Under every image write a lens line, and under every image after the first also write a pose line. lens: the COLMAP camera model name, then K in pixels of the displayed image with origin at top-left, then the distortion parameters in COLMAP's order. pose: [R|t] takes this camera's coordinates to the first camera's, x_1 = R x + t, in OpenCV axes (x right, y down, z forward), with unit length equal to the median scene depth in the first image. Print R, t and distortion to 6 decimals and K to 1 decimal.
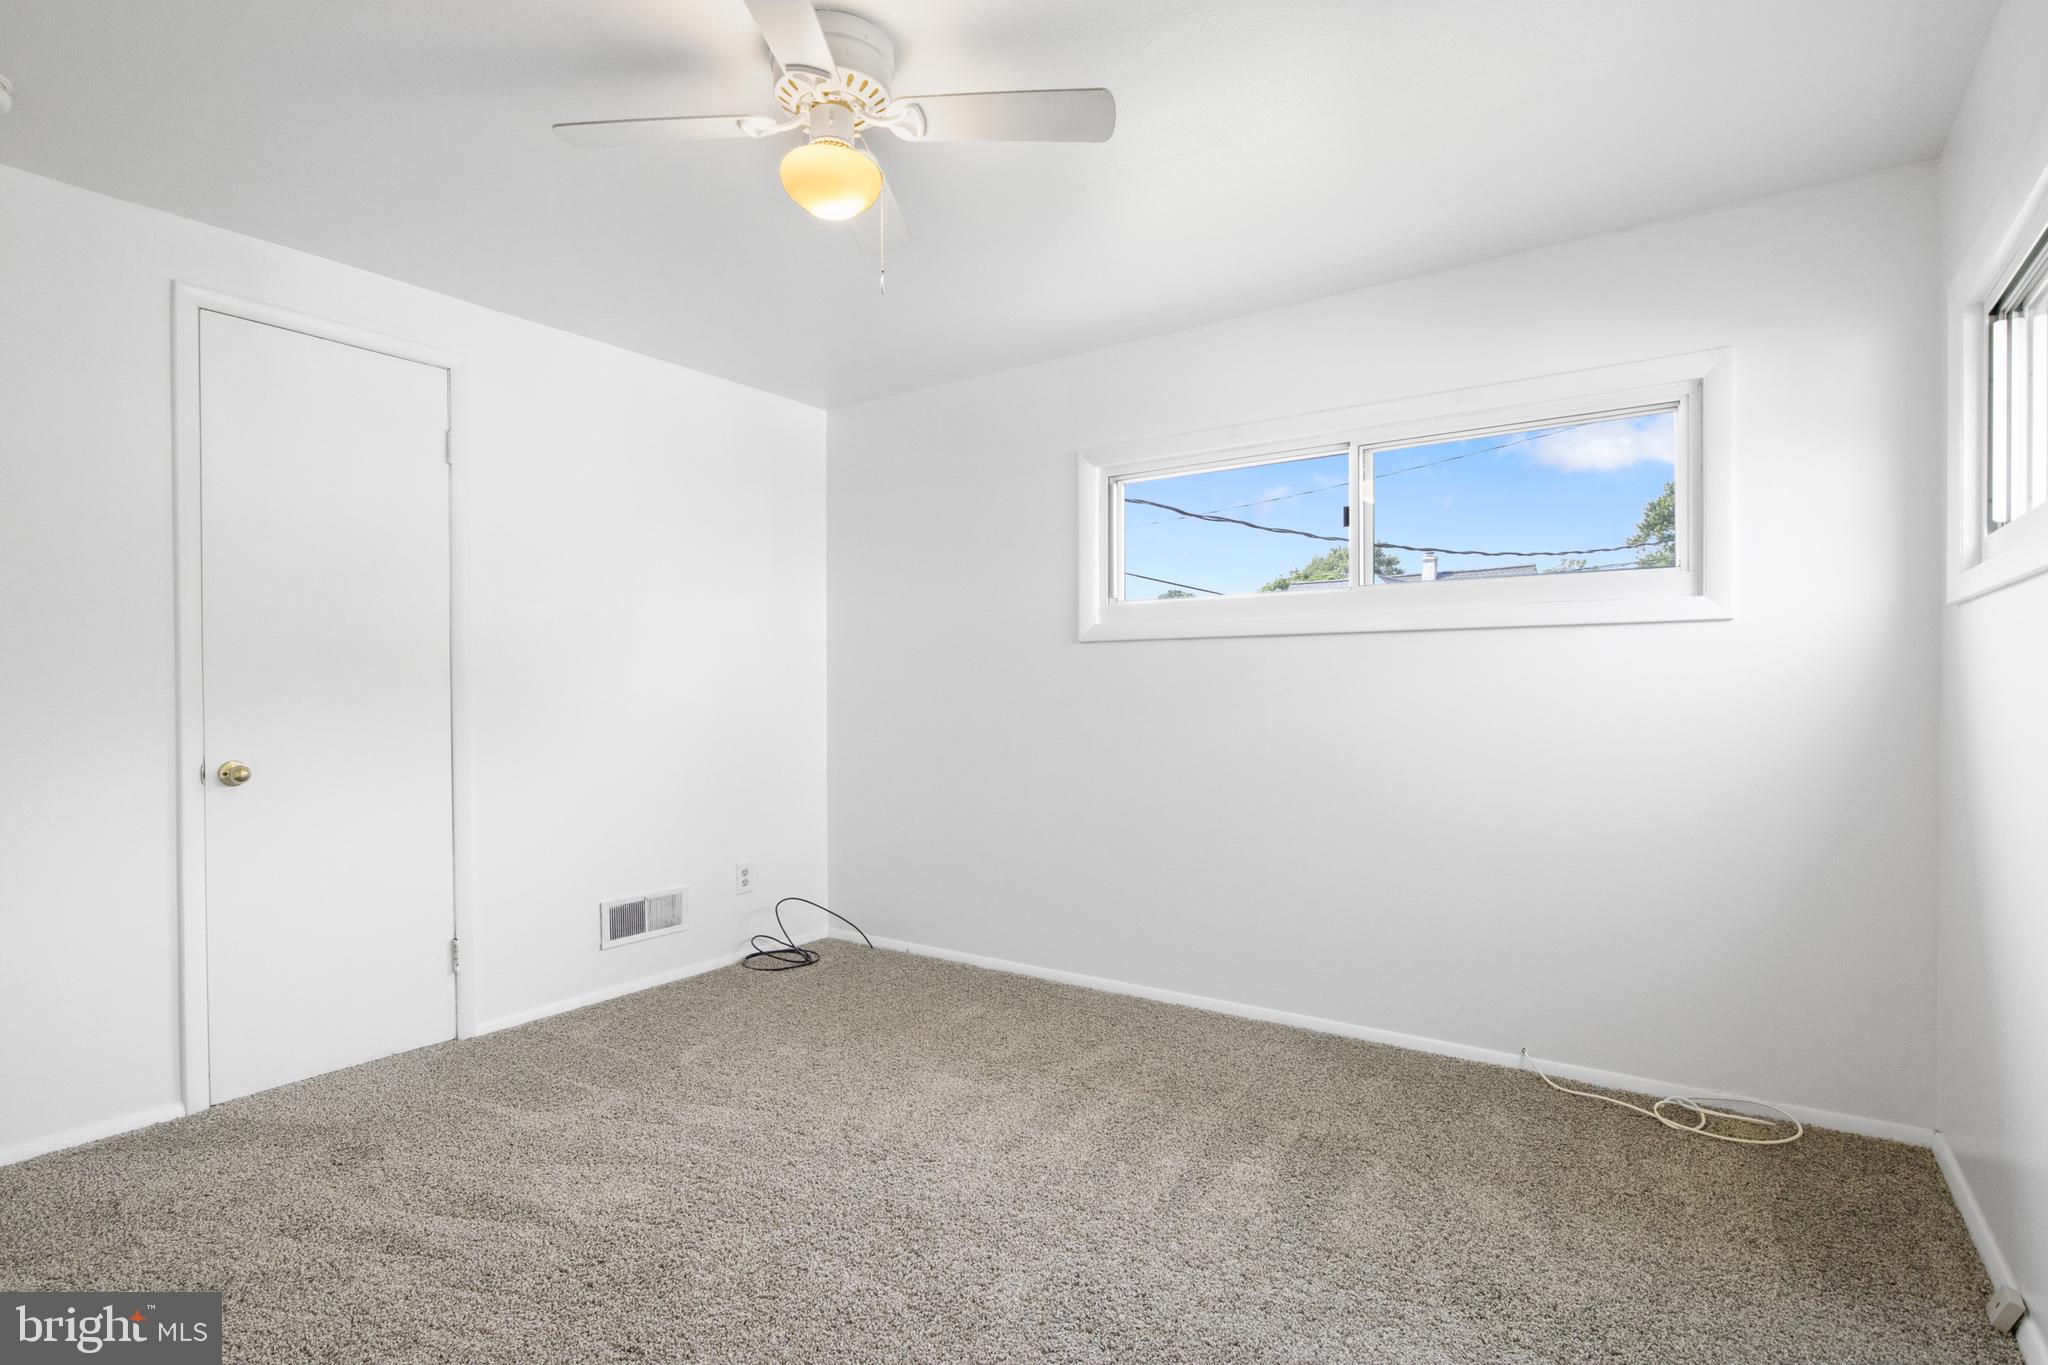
lens RADIAL K [[1031.0, 0, 988.8], [0, 1031.0, 695.0], [0, 0, 1]] dist [-0.008811, -0.000721]
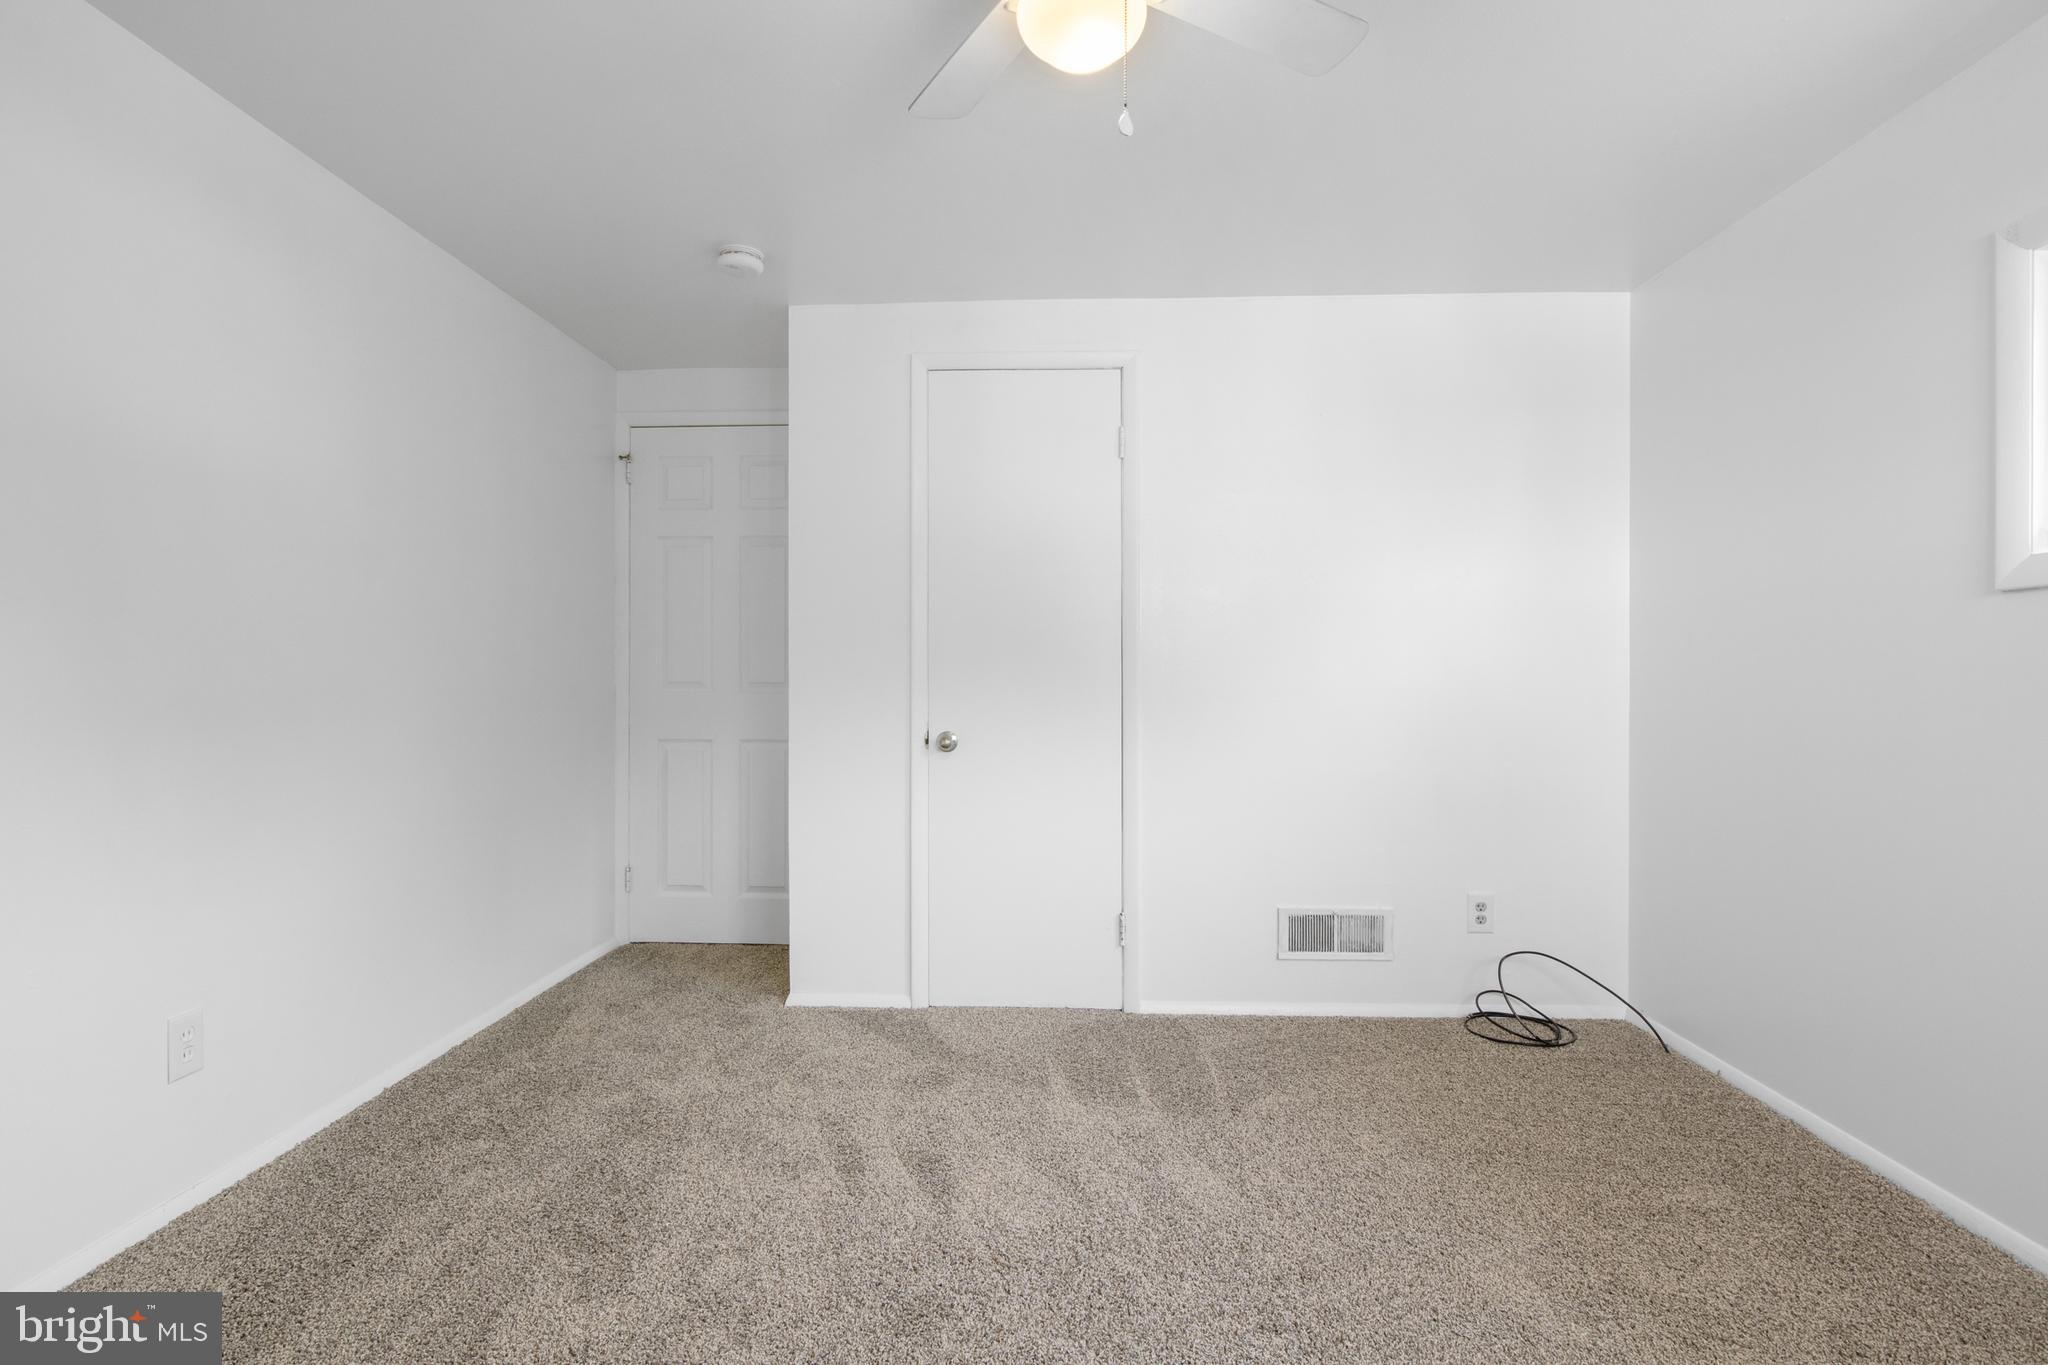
lens RADIAL K [[1031.0, 0, 1022.7], [0, 1031.0, 673.8], [0, 0, 1]] dist [-0.008811, -0.000721]
pose [[0.542882, 0.003997, -0.839799, 0.283512], [-0.009641, 0.999952, -0.001473, -0.003008], [0.839754, 0.008896, 0.542895, 0.326206]]
